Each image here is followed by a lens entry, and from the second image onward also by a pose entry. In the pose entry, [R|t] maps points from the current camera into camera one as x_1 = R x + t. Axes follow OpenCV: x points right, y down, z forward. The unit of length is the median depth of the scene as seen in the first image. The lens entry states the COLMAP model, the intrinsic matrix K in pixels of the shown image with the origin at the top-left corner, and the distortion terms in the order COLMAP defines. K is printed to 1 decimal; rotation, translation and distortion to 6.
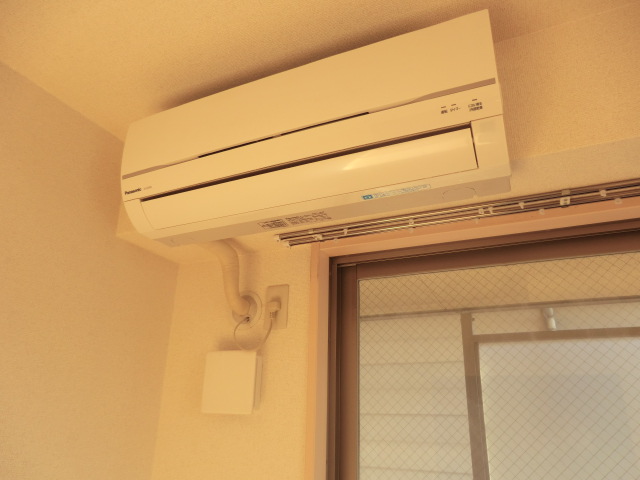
lens RADIAL K [[457.0, 0, 325.8], [0, 457.0, 243.5], [0, 0, 1]] dist [-0.009651, 0.007603]
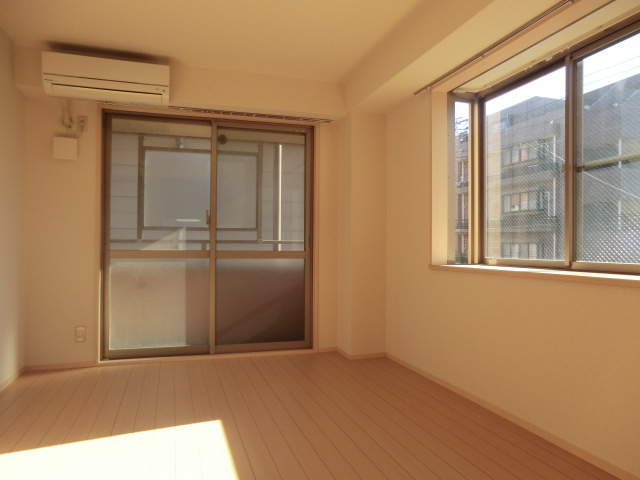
lens RADIAL K [[457.0, 0, 325.8], [0, 457.0, 243.5], [0, 0, 1]] dist [-0.009651, 0.007603]
pose [[0.735313, -0.021358, 0.677391, -0.900778], [-0.227576, 0.933687, 0.276475, -0.283132], [-0.638376, -0.357453, 0.681692, -2.076681]]
